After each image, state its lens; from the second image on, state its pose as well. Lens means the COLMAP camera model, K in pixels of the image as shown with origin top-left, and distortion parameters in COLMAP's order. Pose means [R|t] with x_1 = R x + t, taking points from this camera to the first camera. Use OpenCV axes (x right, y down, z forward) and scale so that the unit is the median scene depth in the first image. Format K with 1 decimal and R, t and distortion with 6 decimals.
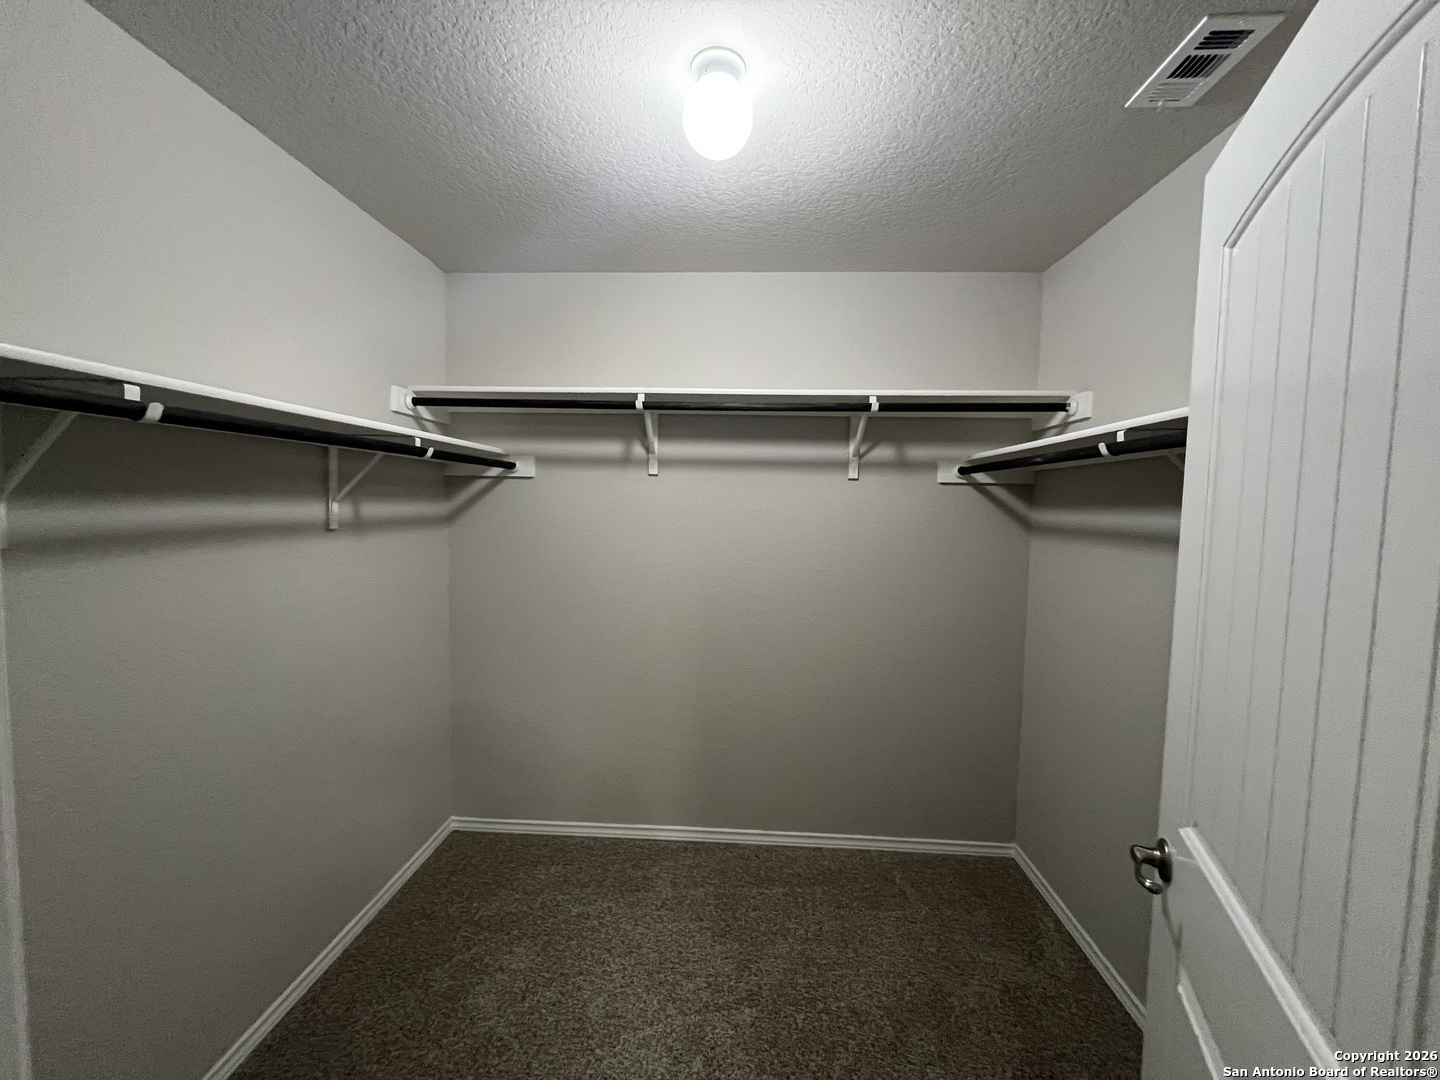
lens RADIAL K [[568.6, 0, 721.2], [0, 568.6, 537.3], [0, 0, 1]] dist [0.000745, 0.000056]
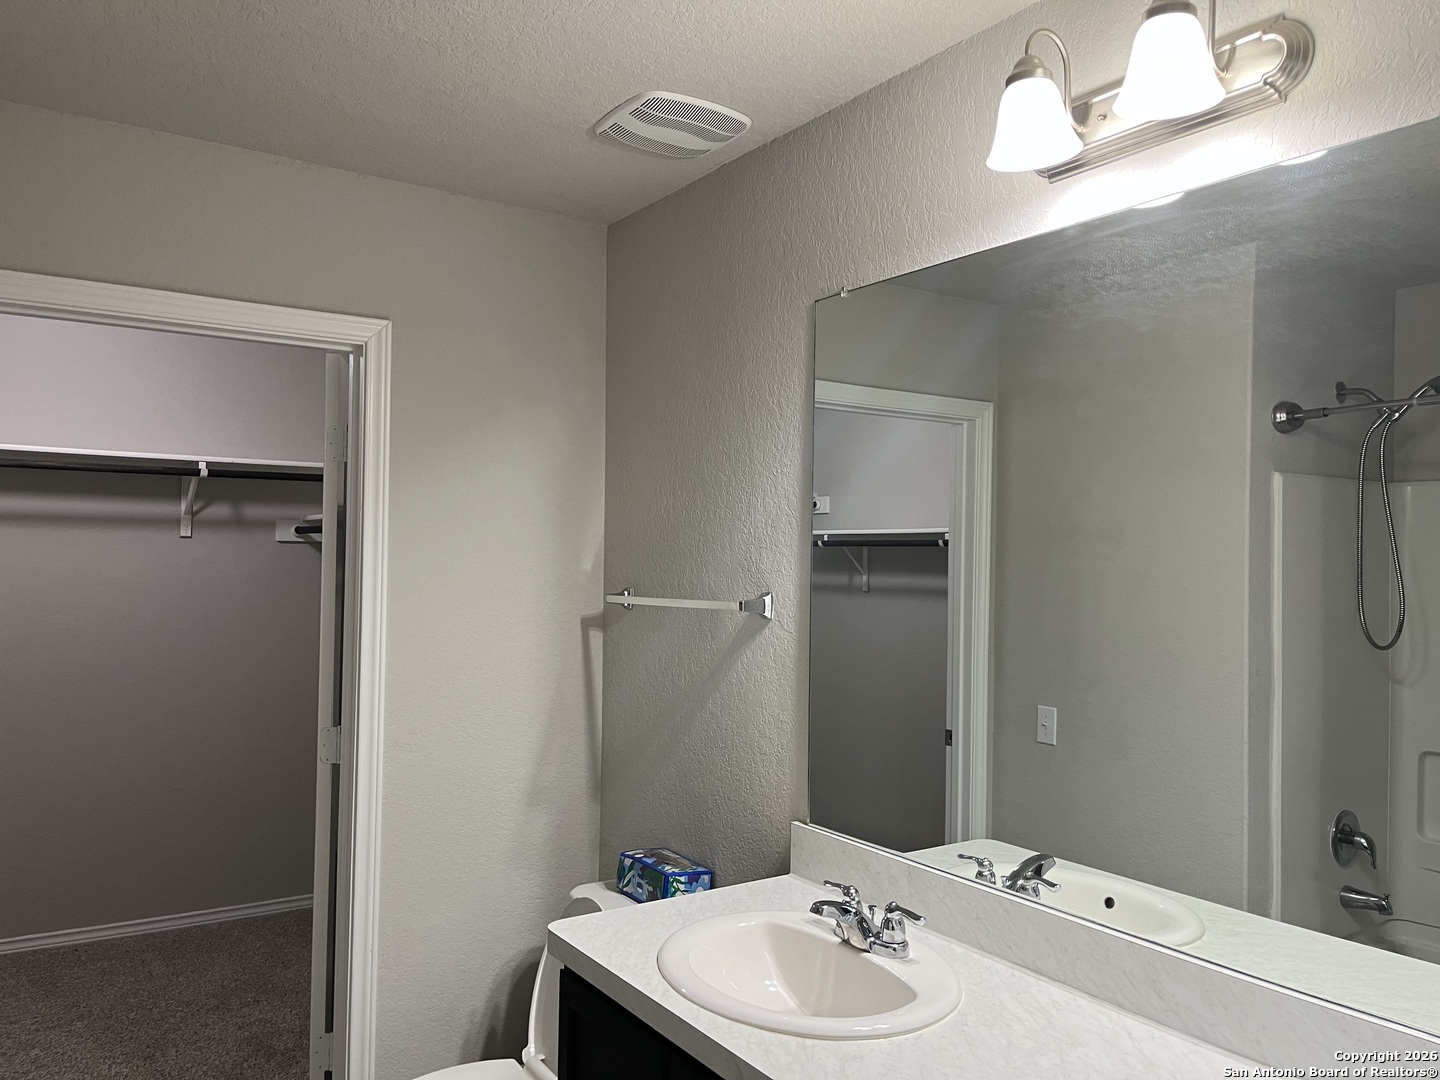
lens RADIAL K [[1093.4, 0, 721.8], [0, 1093.4, 543.8], [0, 0, 1]] dist [0.009588, 0.000704]
pose [[0.791083, 0.006327, 0.611676, -0.196154], [0.046466, 0.996436, -0.070402, 0.087043], [-0.609941, 0.084116, 0.787970, -1.069972]]
